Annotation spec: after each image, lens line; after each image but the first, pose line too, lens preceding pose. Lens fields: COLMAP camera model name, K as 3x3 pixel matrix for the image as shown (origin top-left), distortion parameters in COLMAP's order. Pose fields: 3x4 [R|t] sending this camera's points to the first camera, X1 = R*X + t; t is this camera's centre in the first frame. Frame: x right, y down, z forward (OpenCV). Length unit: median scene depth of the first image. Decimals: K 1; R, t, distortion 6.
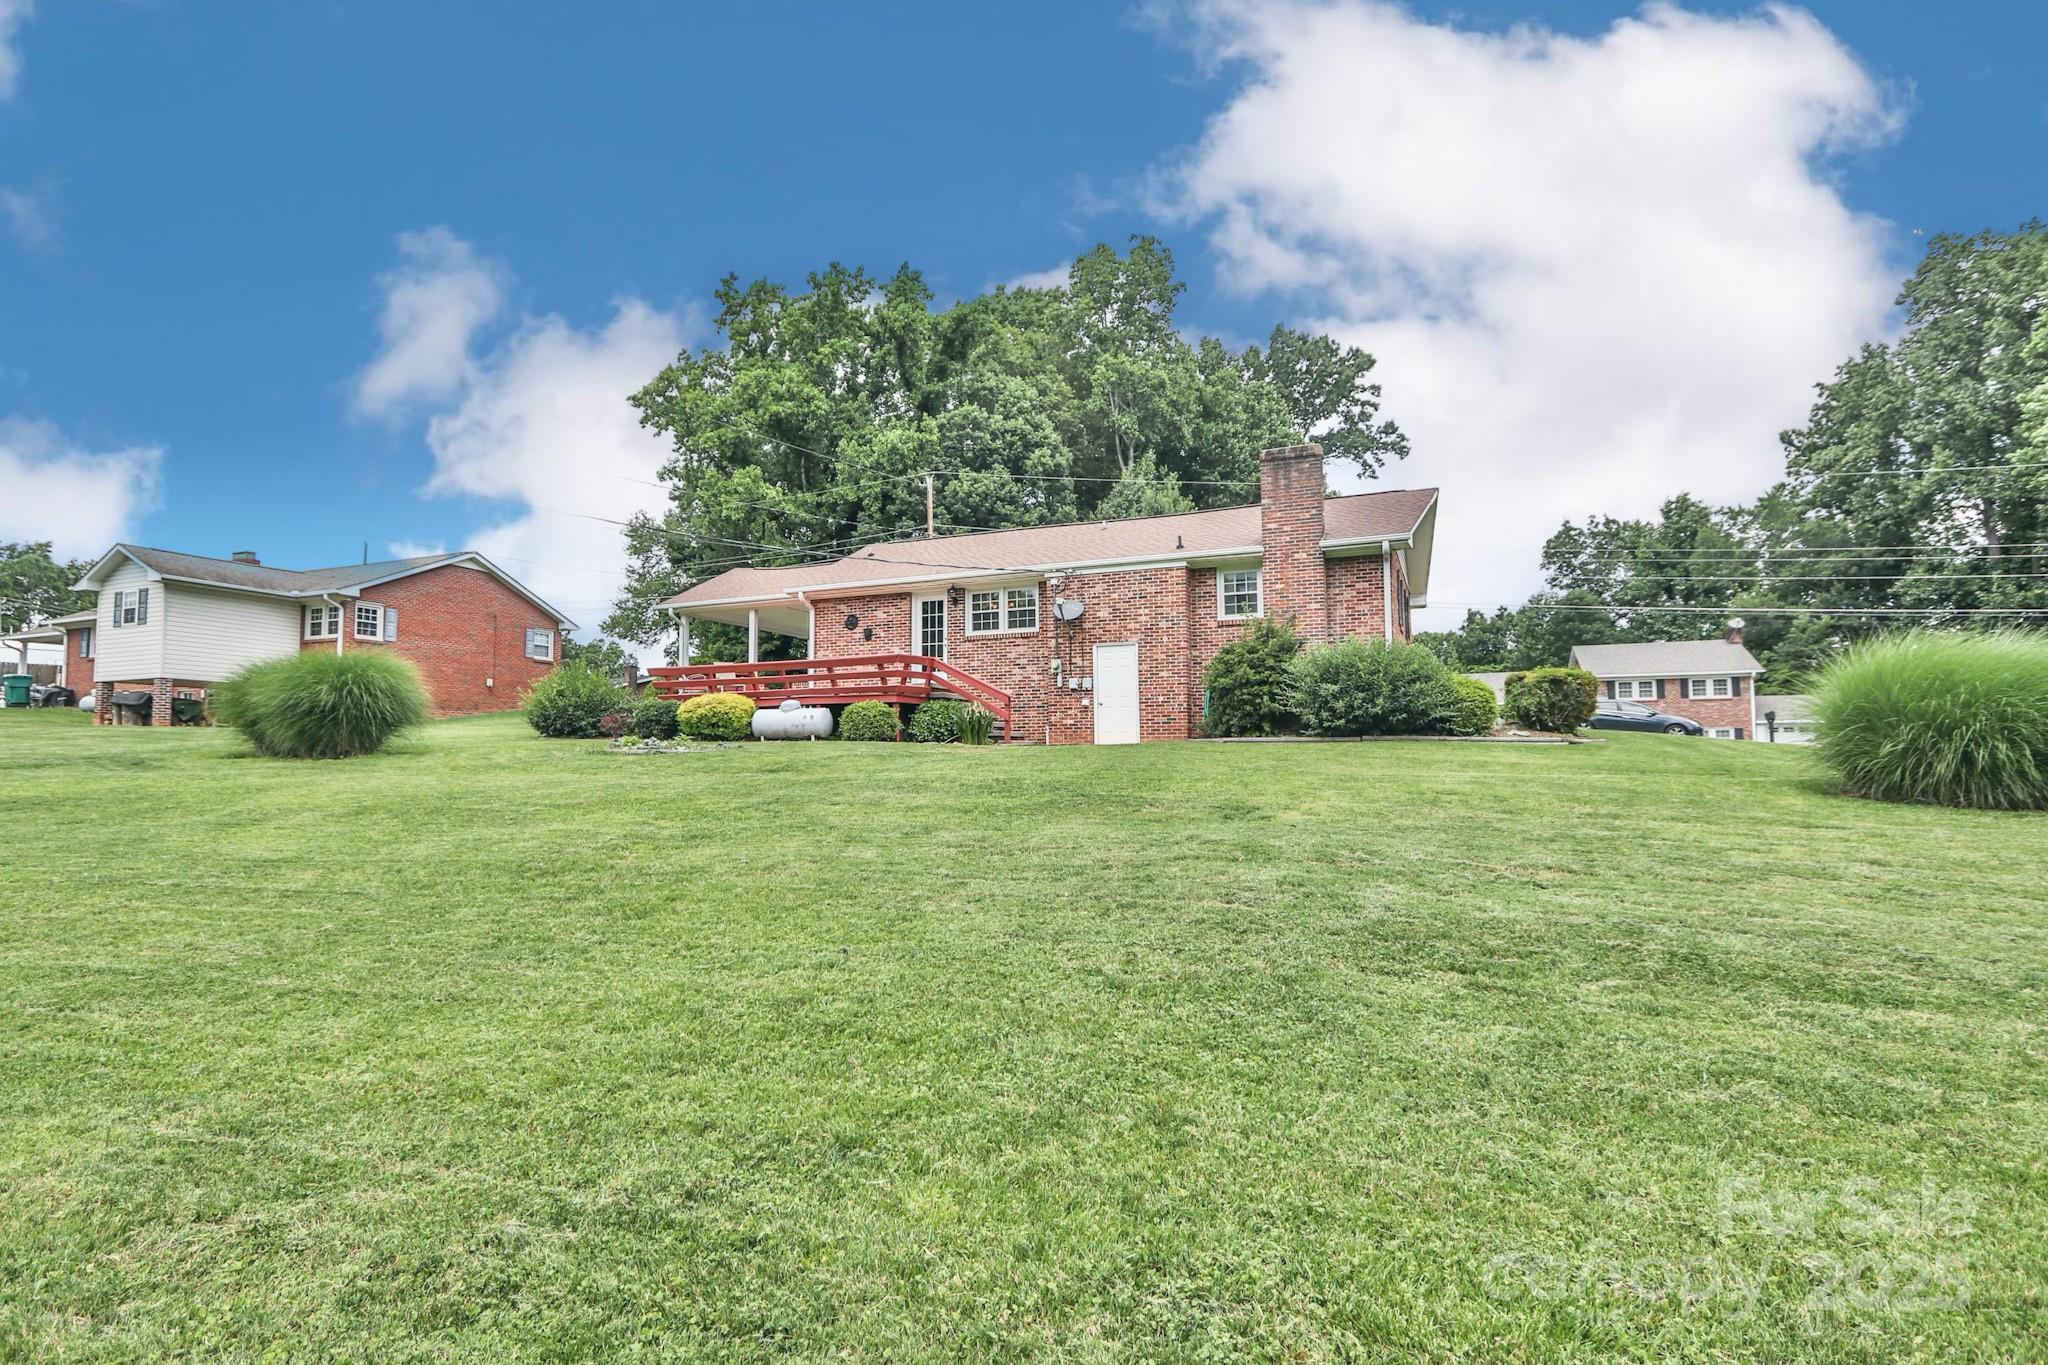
lens RADIAL K [[1058.5, 0, 989.9], [0, 1058.5, 688.4], [0, 0, 1]] dist [-0.034046, 0.020810]
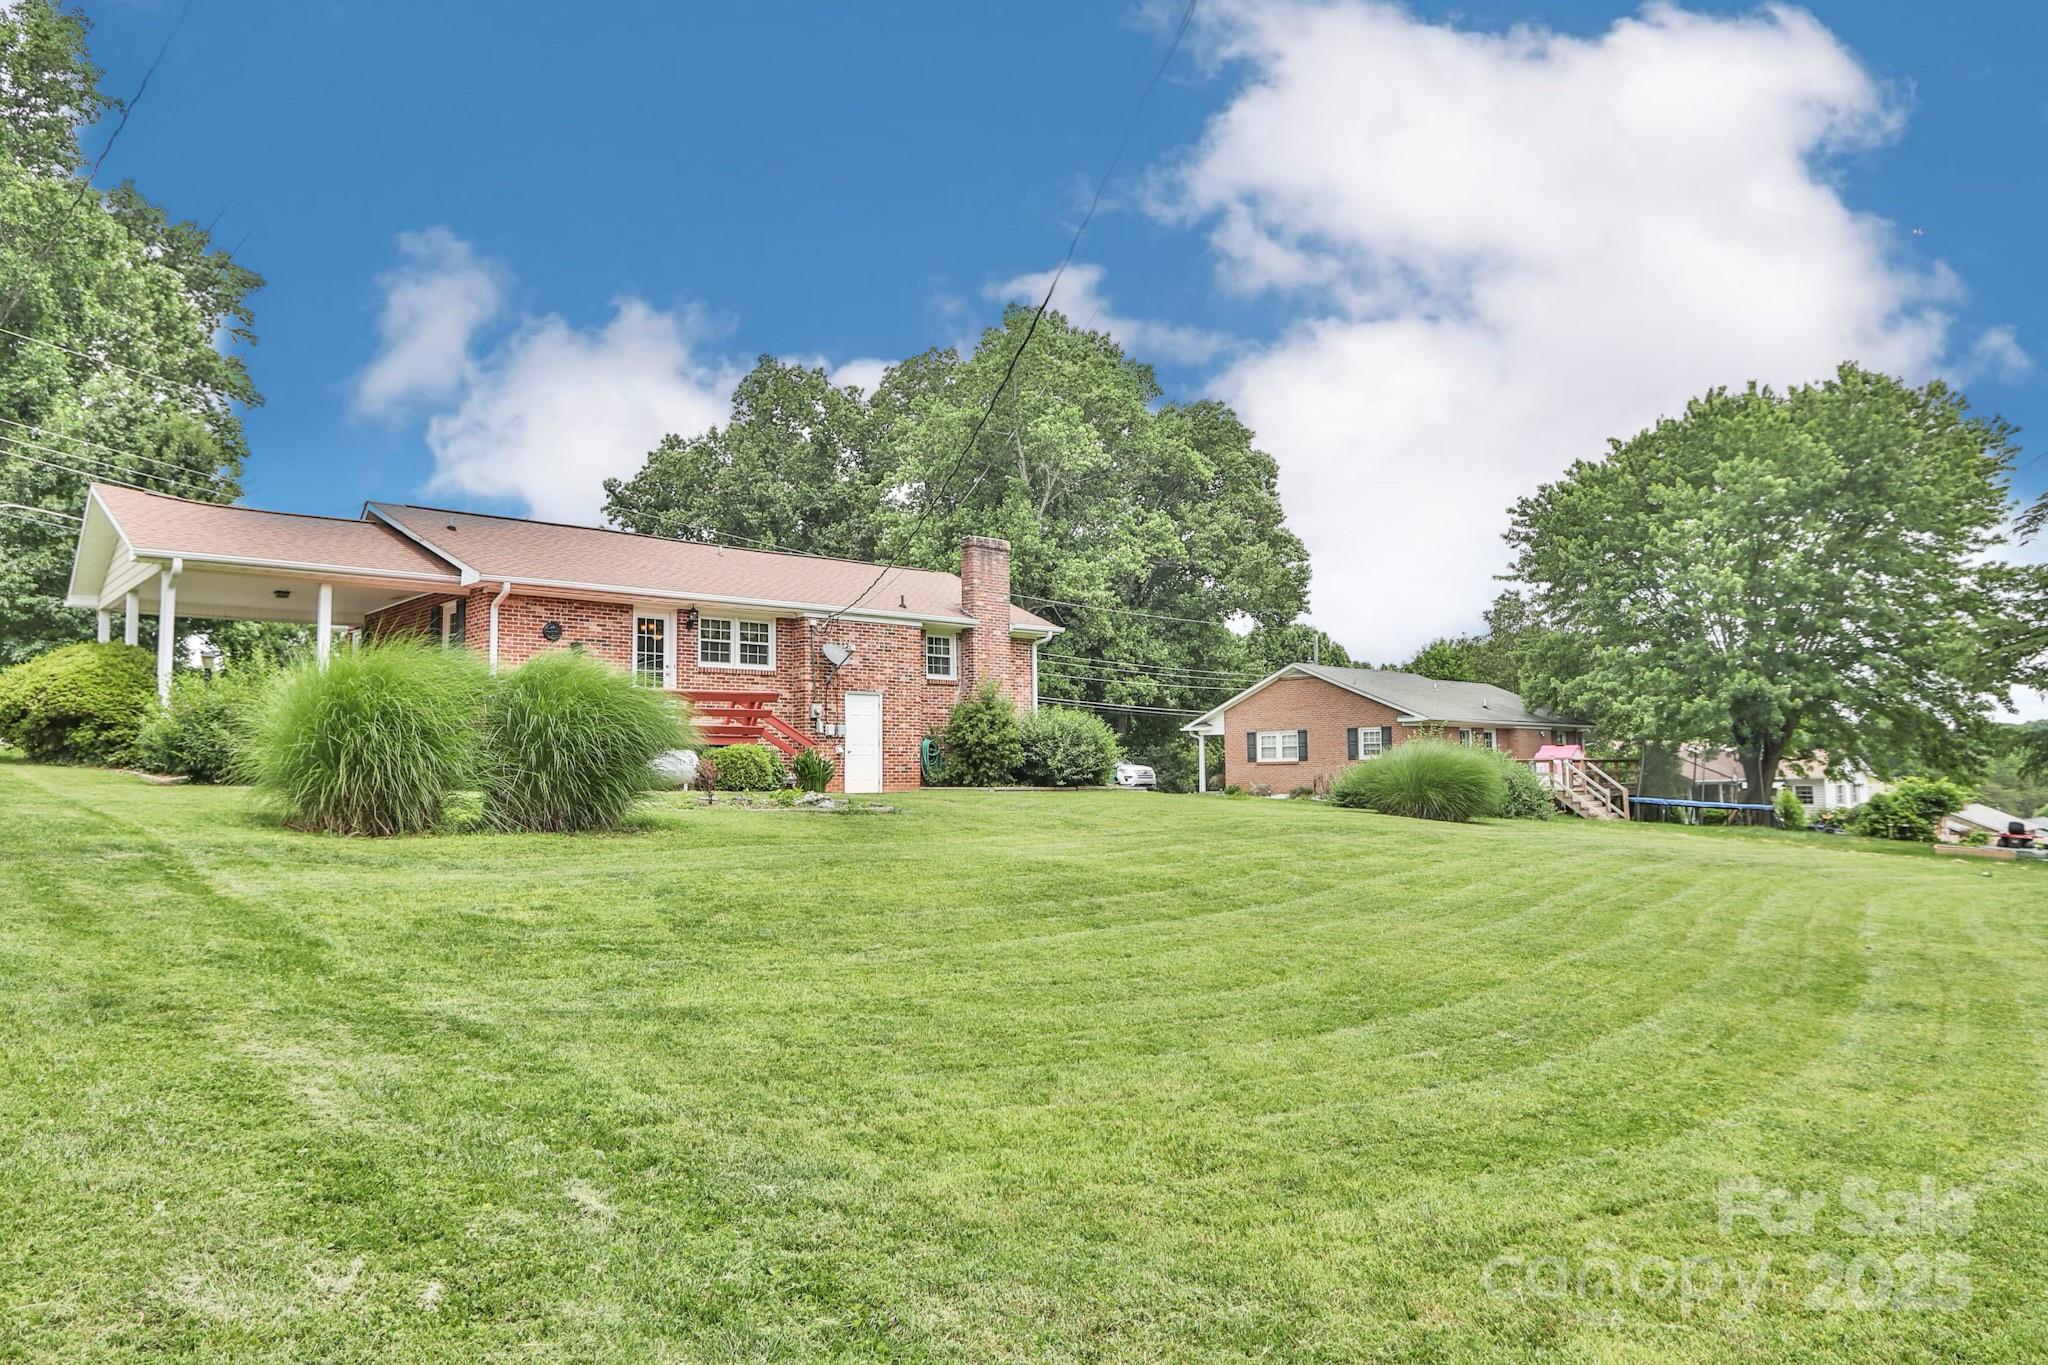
lens RADIAL K [[1343.4, 0, 994.0], [0, 1343.4, 682.8], [0, 0, 1]] dist [0.000598, 0.000896]
pose [[0.403306, 0.068650, 0.912487, -0.887481], [-0.054395, 0.997217, -0.050983, 0.006180], [-0.913447, -0.029073, 0.405917, 0.320556]]
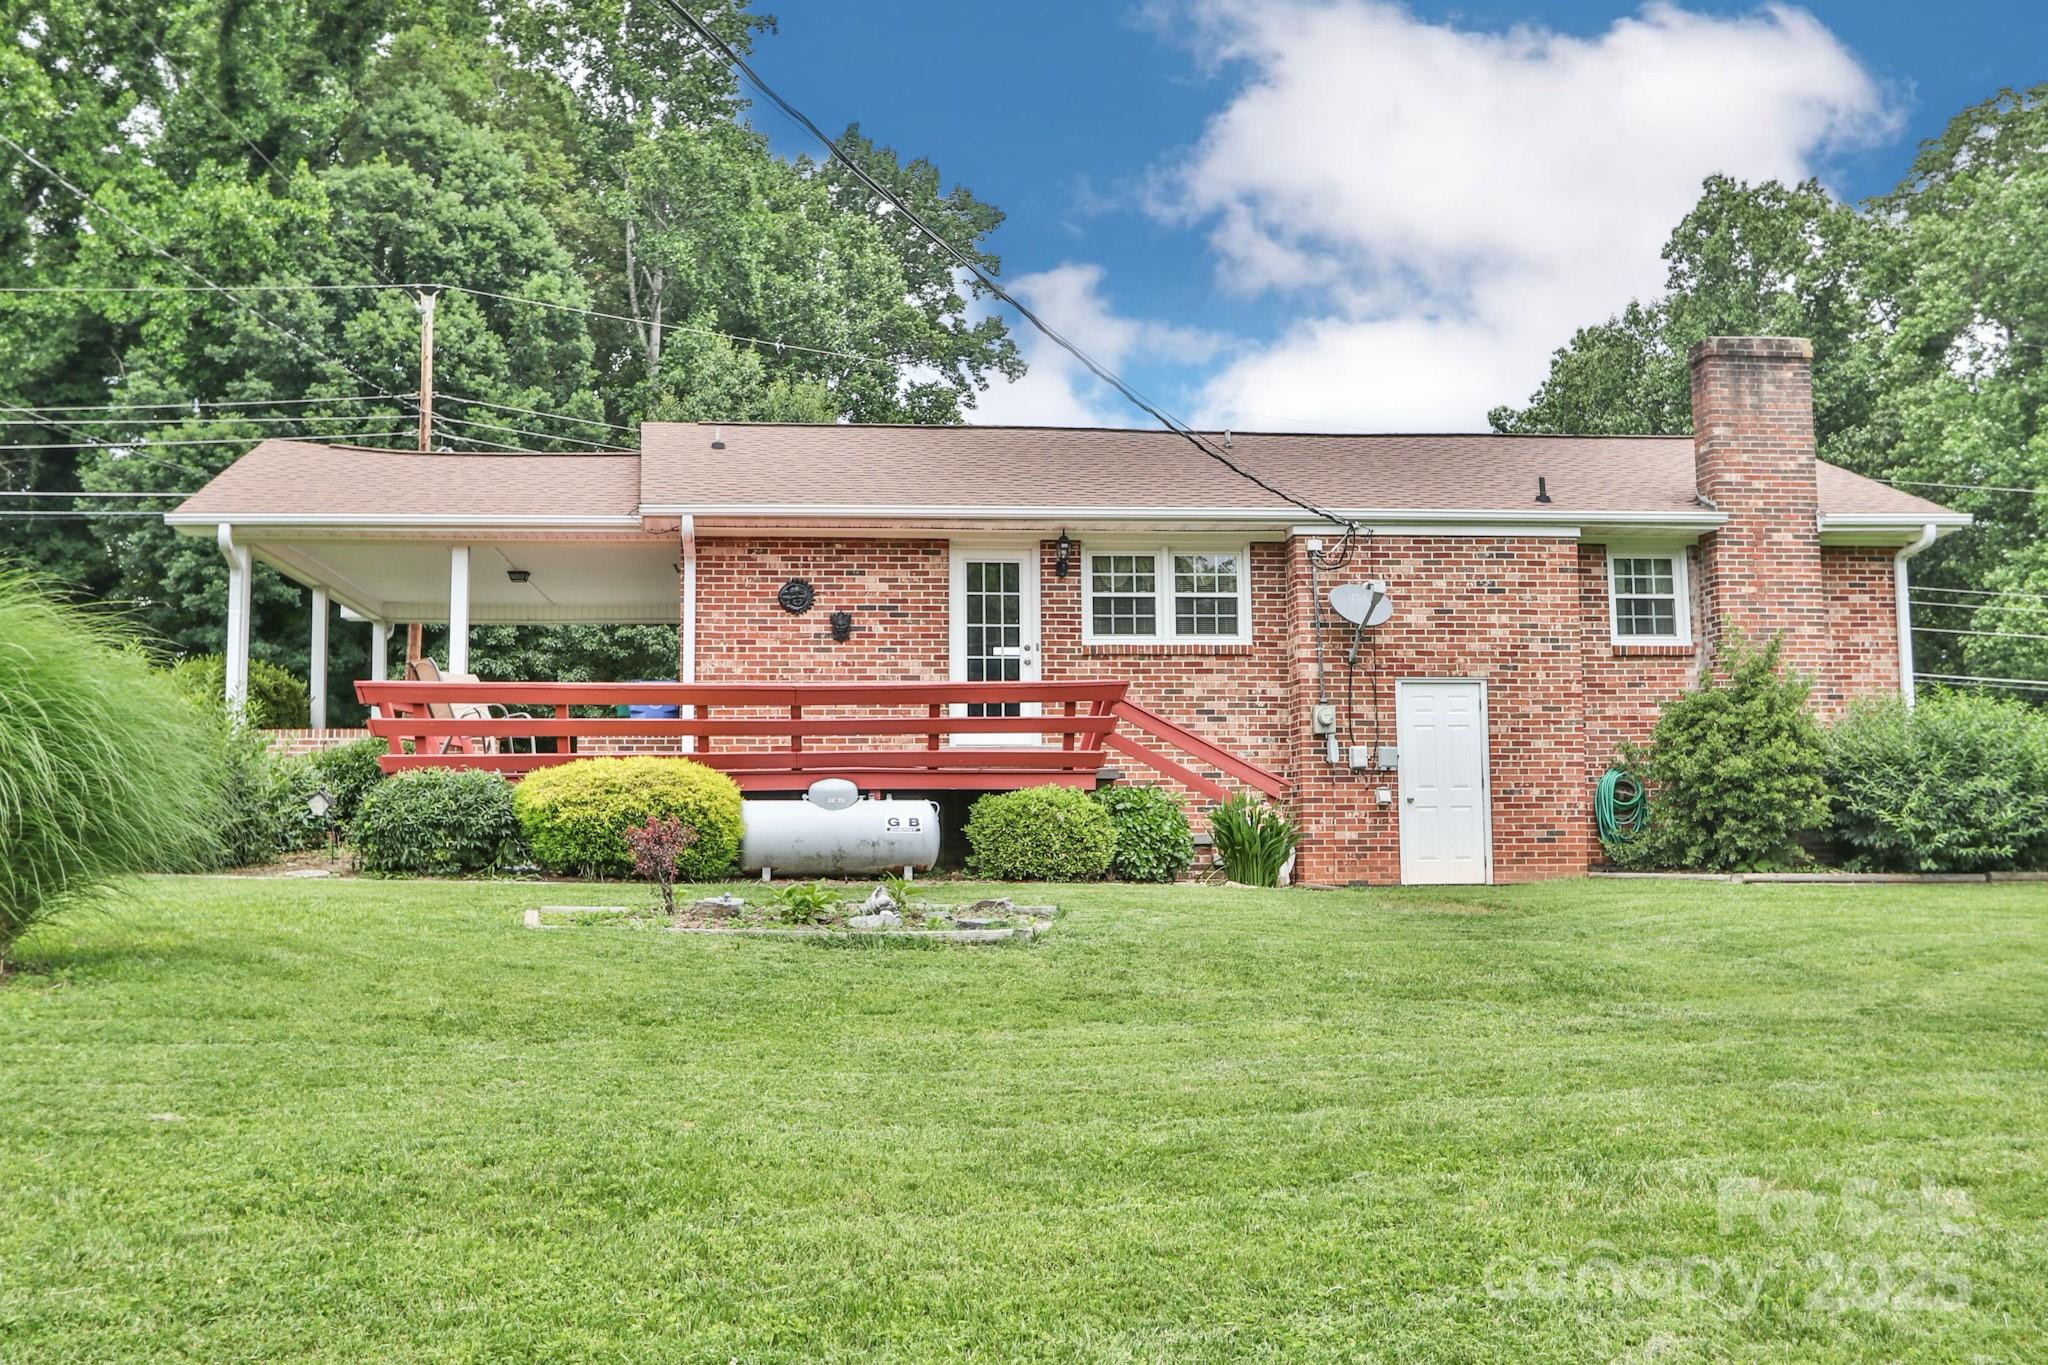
lens RADIAL K [[1823.5, 0, 994.7], [0, 1823.5, 675.0], [0, 0, 1]] dist [-0.022268, 0.060073]
pose [[0.868627, 0.049612, 0.492977, -0.429507], [-0.030407, 0.998436, -0.046904, 0.001950], [-0.494533, 0.025753, 0.868777, 0.315886]]
